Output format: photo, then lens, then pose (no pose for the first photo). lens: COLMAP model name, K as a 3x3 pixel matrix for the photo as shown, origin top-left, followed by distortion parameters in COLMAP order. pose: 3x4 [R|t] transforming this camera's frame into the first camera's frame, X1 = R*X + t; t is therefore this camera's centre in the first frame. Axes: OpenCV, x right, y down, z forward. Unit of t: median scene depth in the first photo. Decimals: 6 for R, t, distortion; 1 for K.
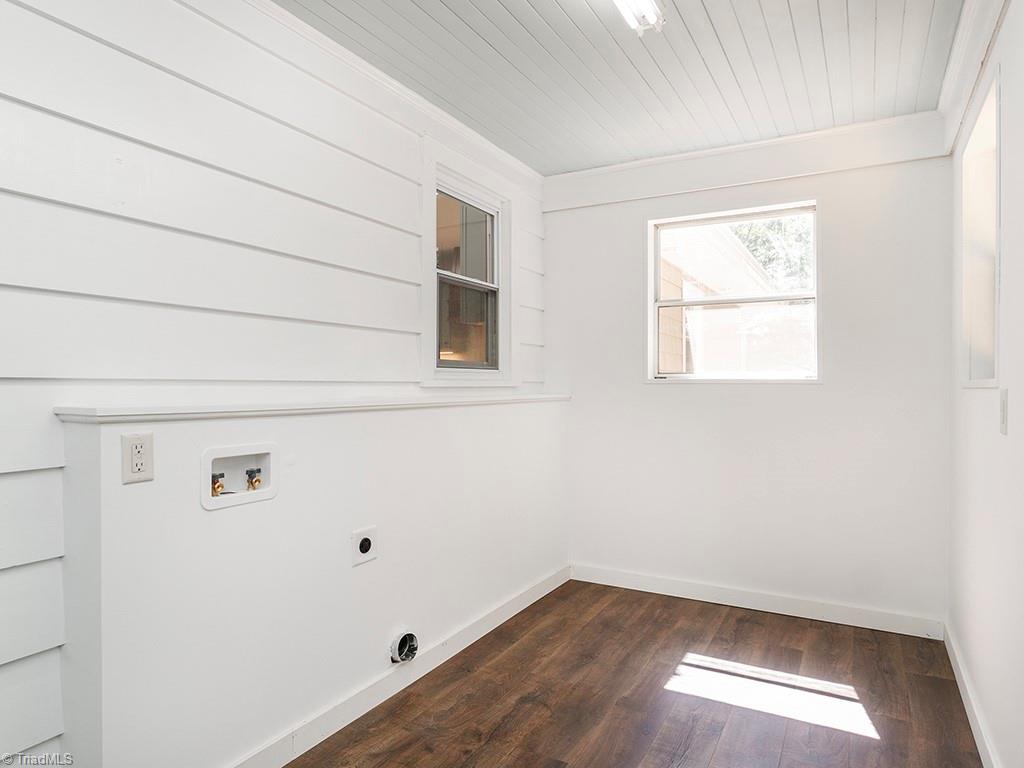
lens RADIAL K [[659.8, 0, 512.0], [0, 659.8, 386.9], [0, 0, 1]] dist [0.006819, 0.000875]
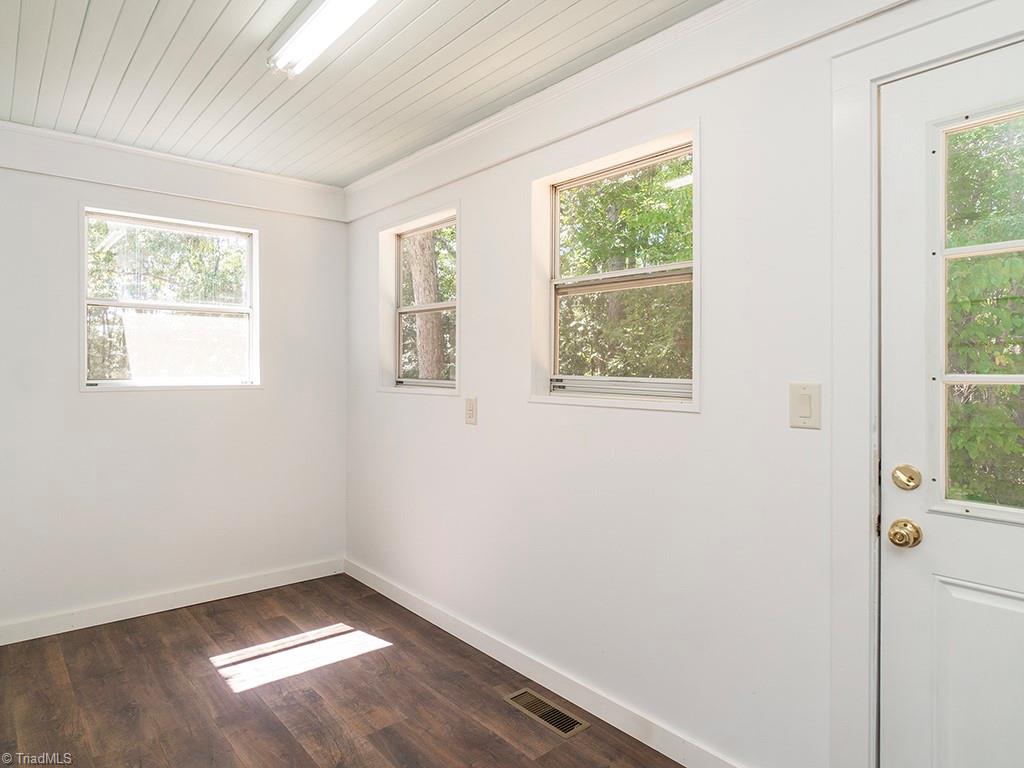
lens RADIAL K [[609.3, 0, 509.9], [0, 609.3, 377.0], [0, 0, 1]] dist [-0.003476, -0.000584]
pose [[0.370837, -0.009262, 0.928652, -0.425335], [0.002703, 0.999957, 0.008894, -0.038749], [-0.928694, -0.000788, 0.370846, 0.218084]]
